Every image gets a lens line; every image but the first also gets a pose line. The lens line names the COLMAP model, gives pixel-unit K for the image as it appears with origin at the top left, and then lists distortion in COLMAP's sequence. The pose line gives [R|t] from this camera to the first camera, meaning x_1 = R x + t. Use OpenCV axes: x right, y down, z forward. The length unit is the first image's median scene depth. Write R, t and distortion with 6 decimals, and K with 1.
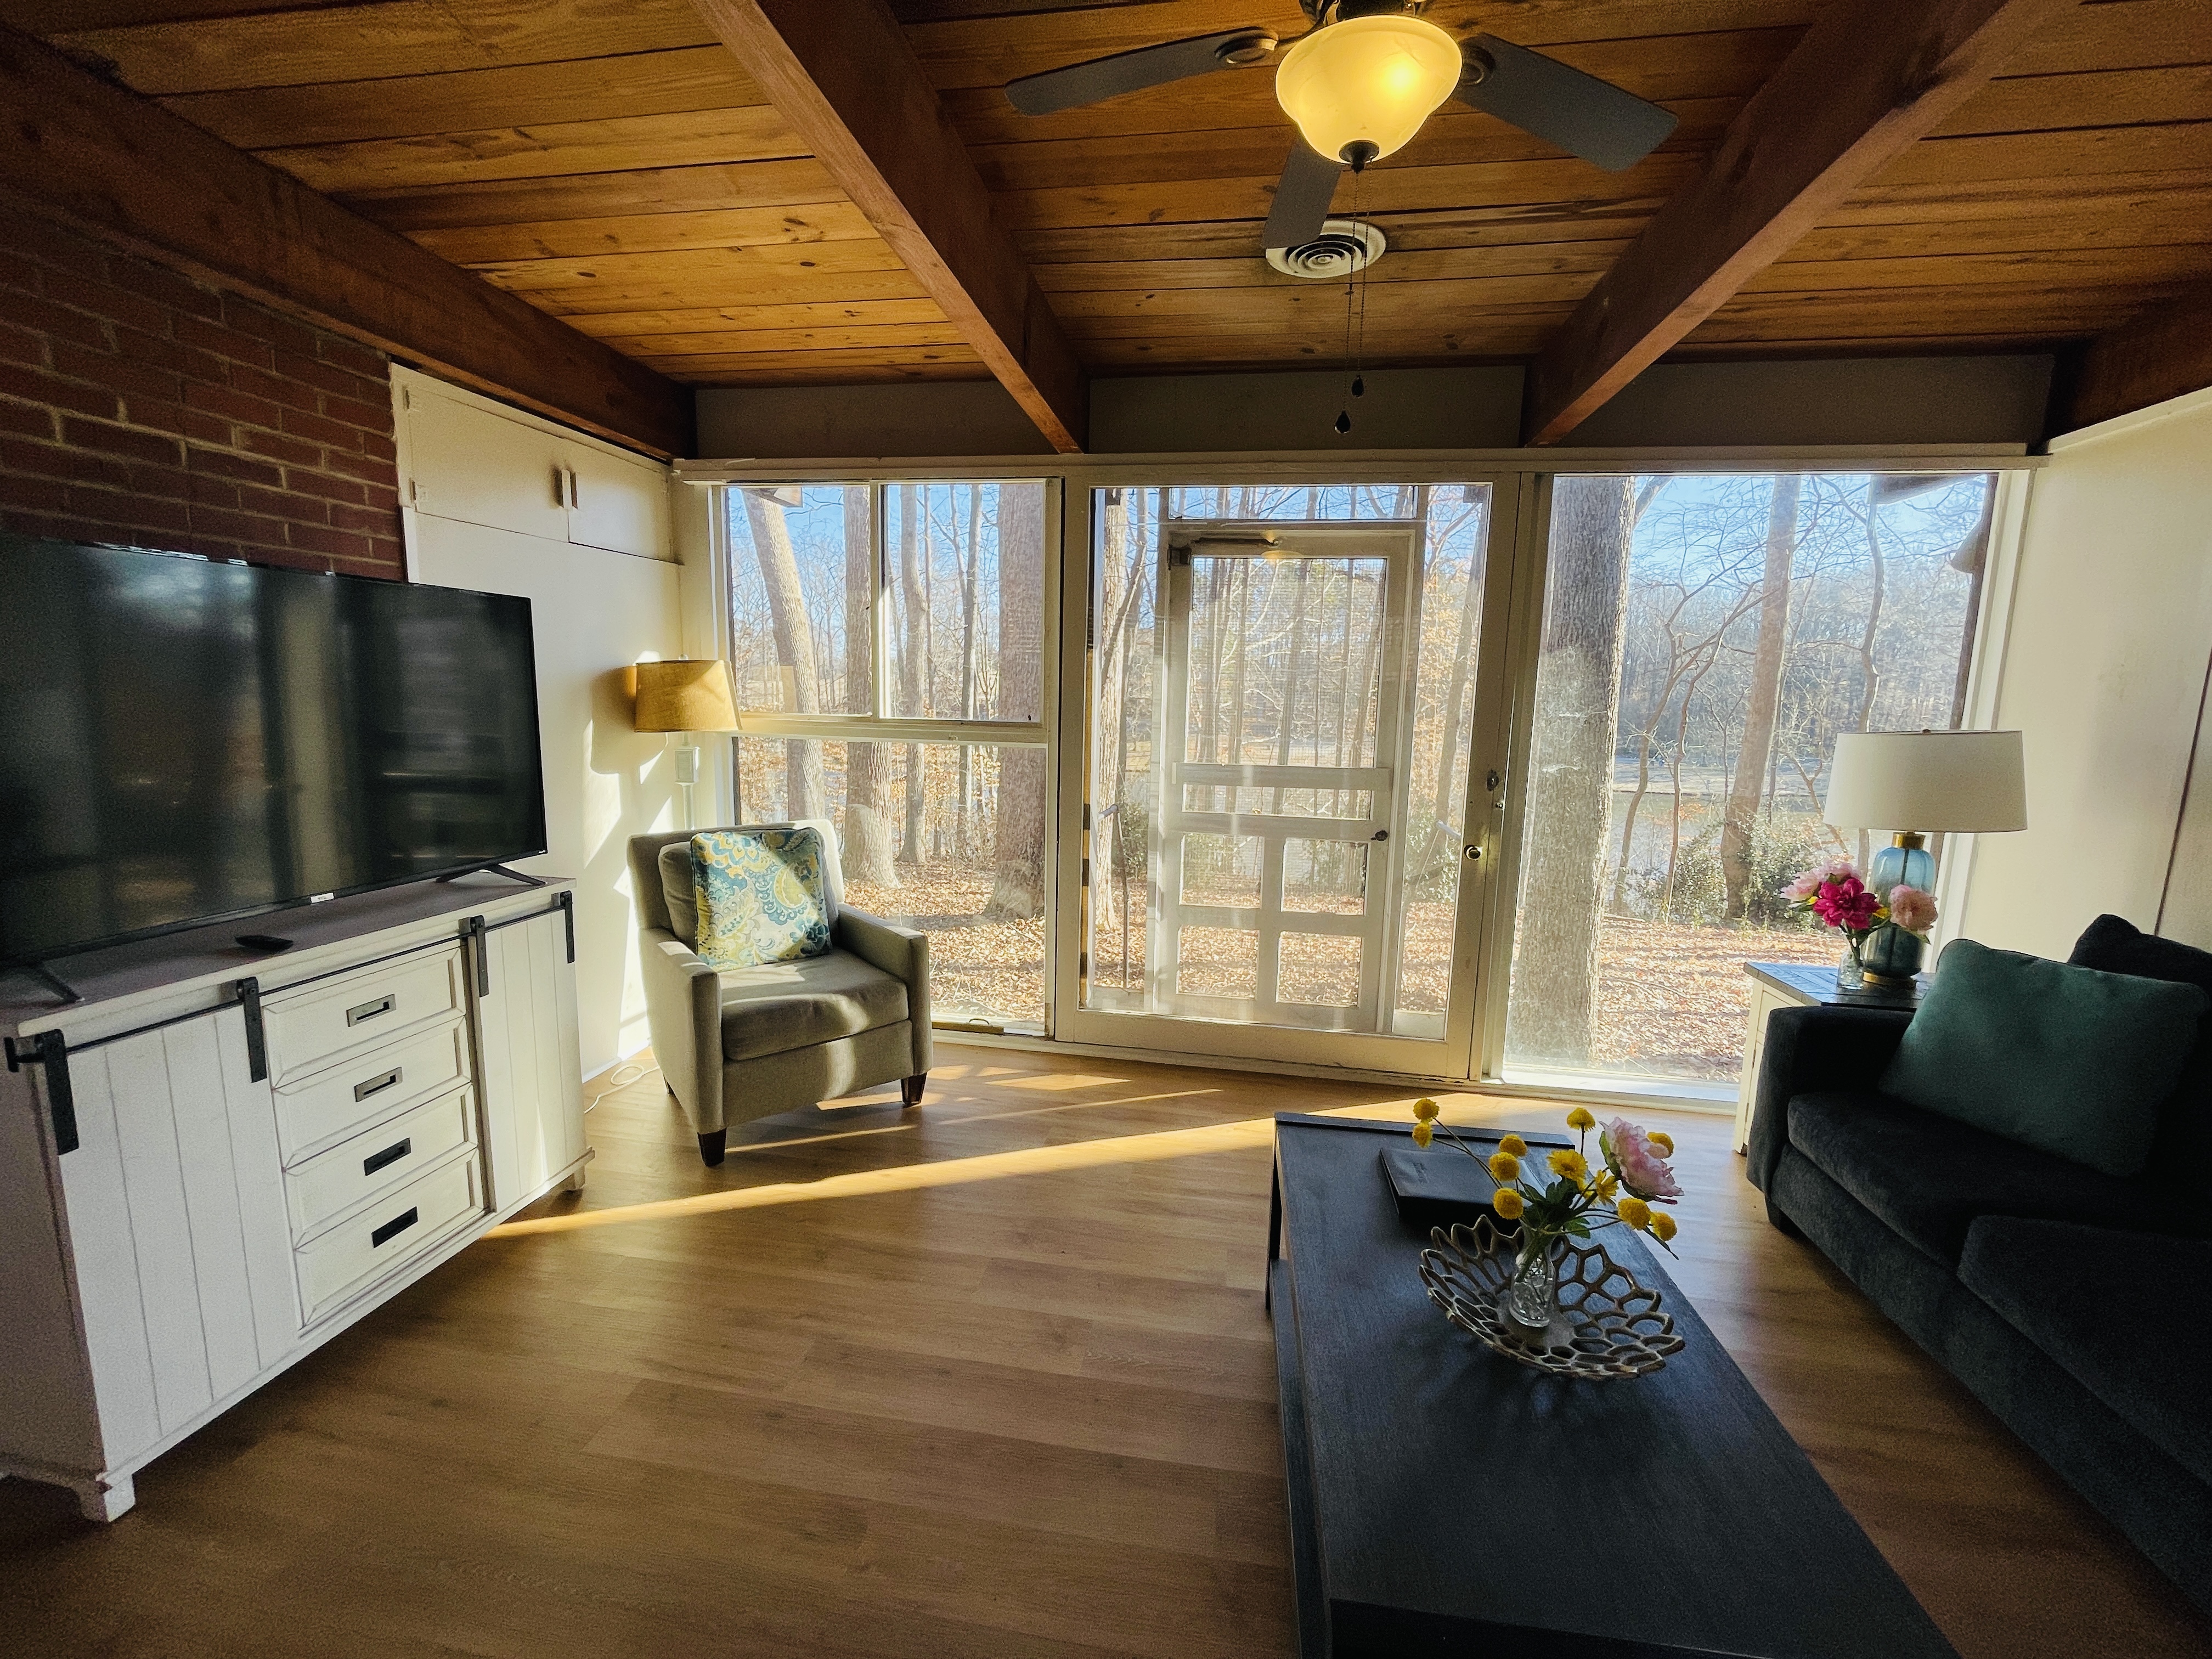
lens RADIAL K [[892.2, 0, 1108.2], [0, 892.2, 823.8], [0, 0, 1]] dist [-0.003778, 0.000100]
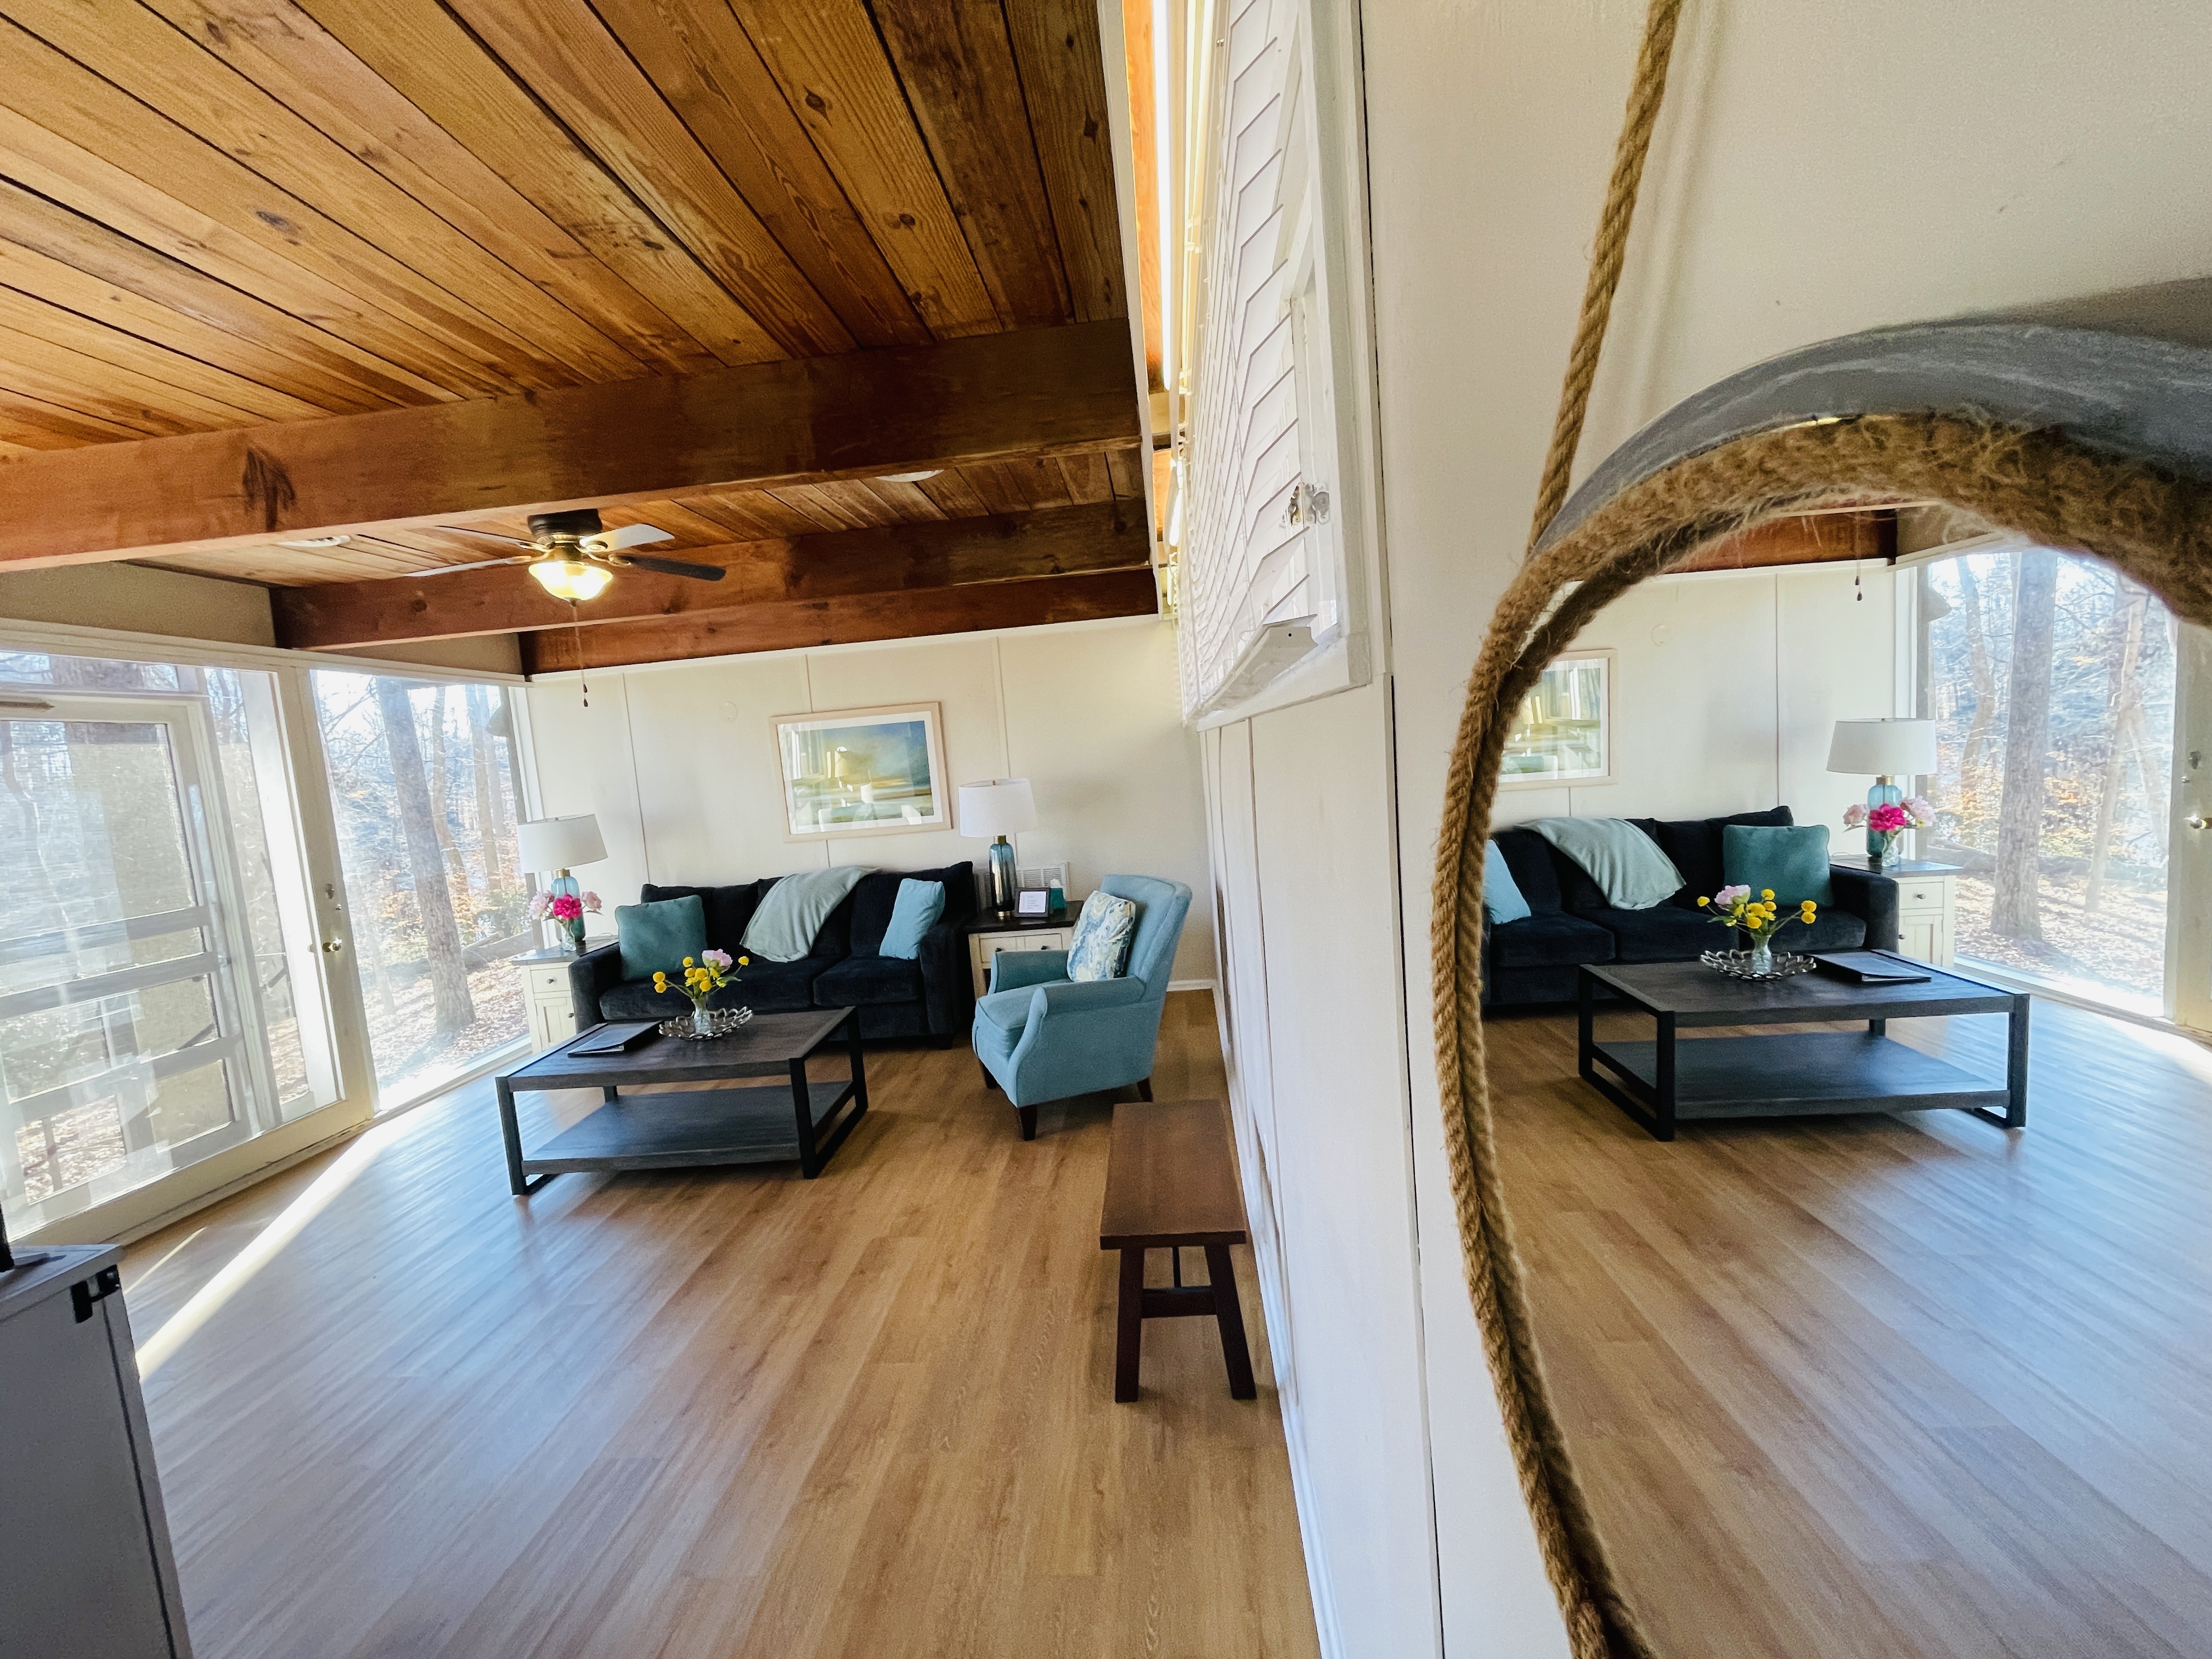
lens RADIAL K [[891.7, 0, 1107.0], [0, 891.7, 825.6], [0, 0, 1]] dist [-0.003918, -0.000324]
pose [[-0.092713, -0.103067, 0.990344, -0.994475], [0.220767, 0.967744, 0.121383, -0.048610], [-0.970910, 0.229889, -0.066969, -0.057872]]
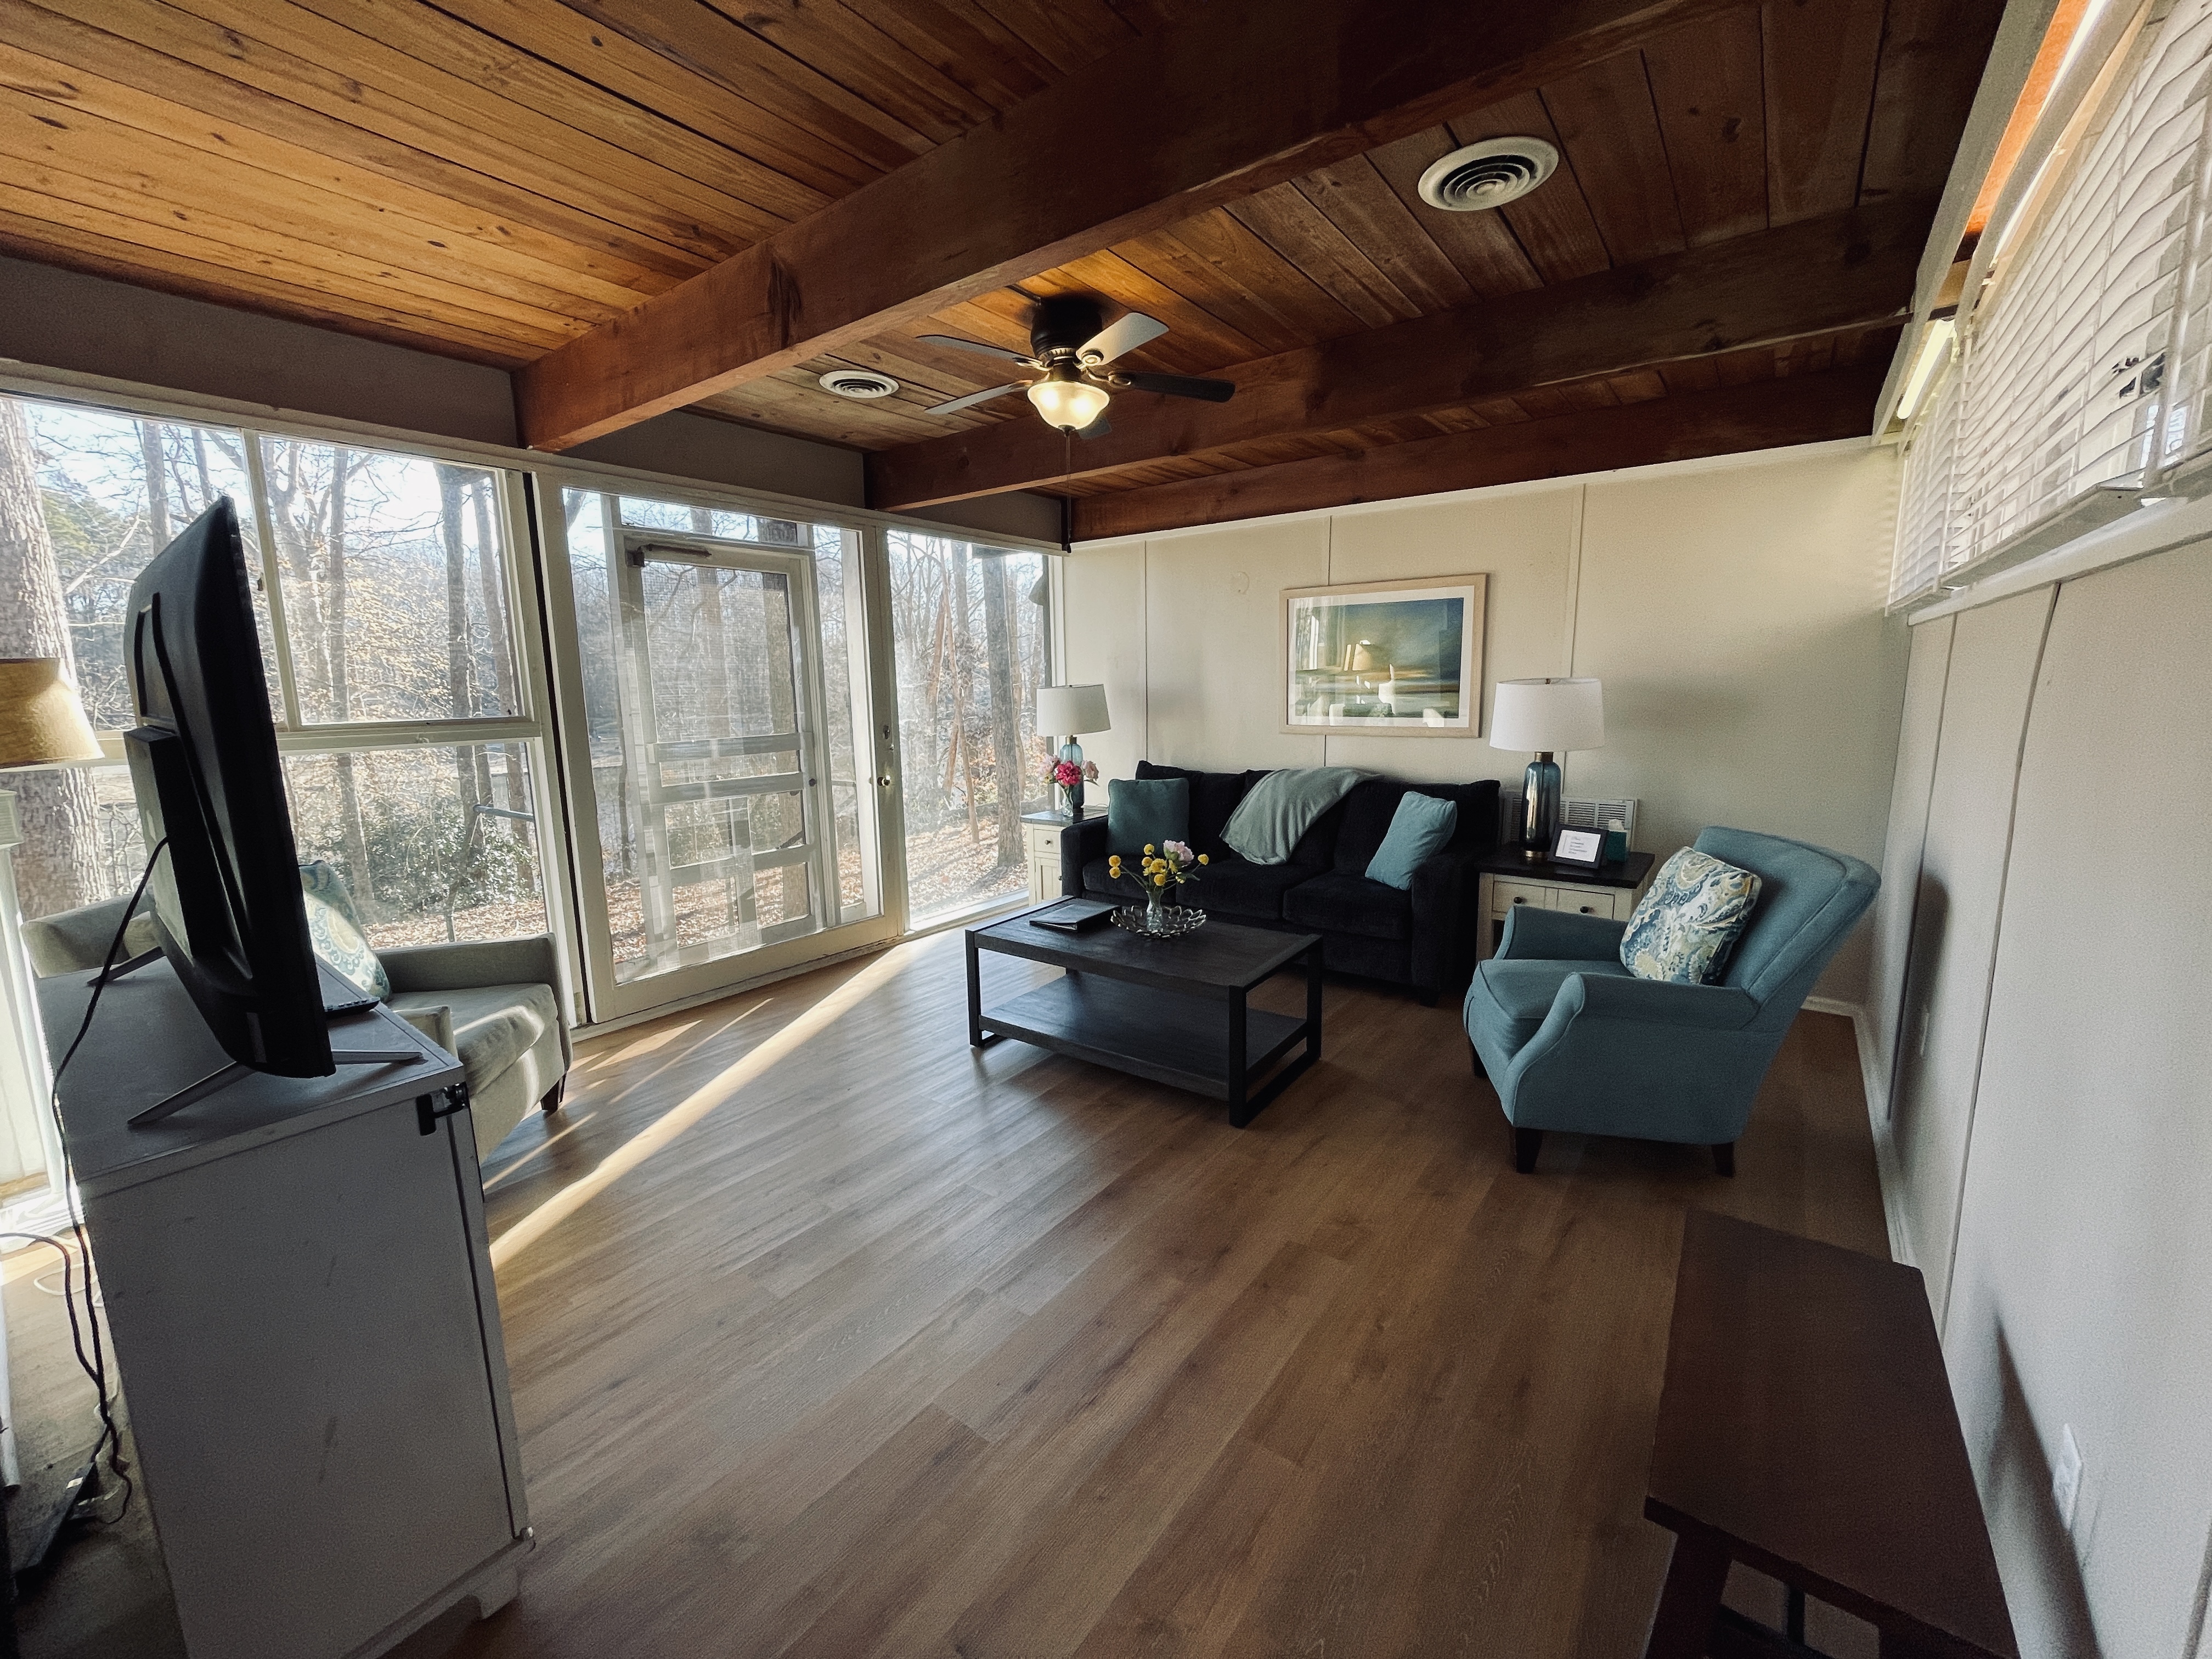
lens RADIAL K [[891.7, 0, 1107.0], [0, 891.7, 825.6], [0, 0, 1]] dist [-0.003918, -0.000324]
pose [[0.464124, -0.176031, 0.868103, -0.734928], [0.152658, 0.981285, 0.117364, -0.013692], [-0.872516, 0.078051, 0.482311, -0.031238]]
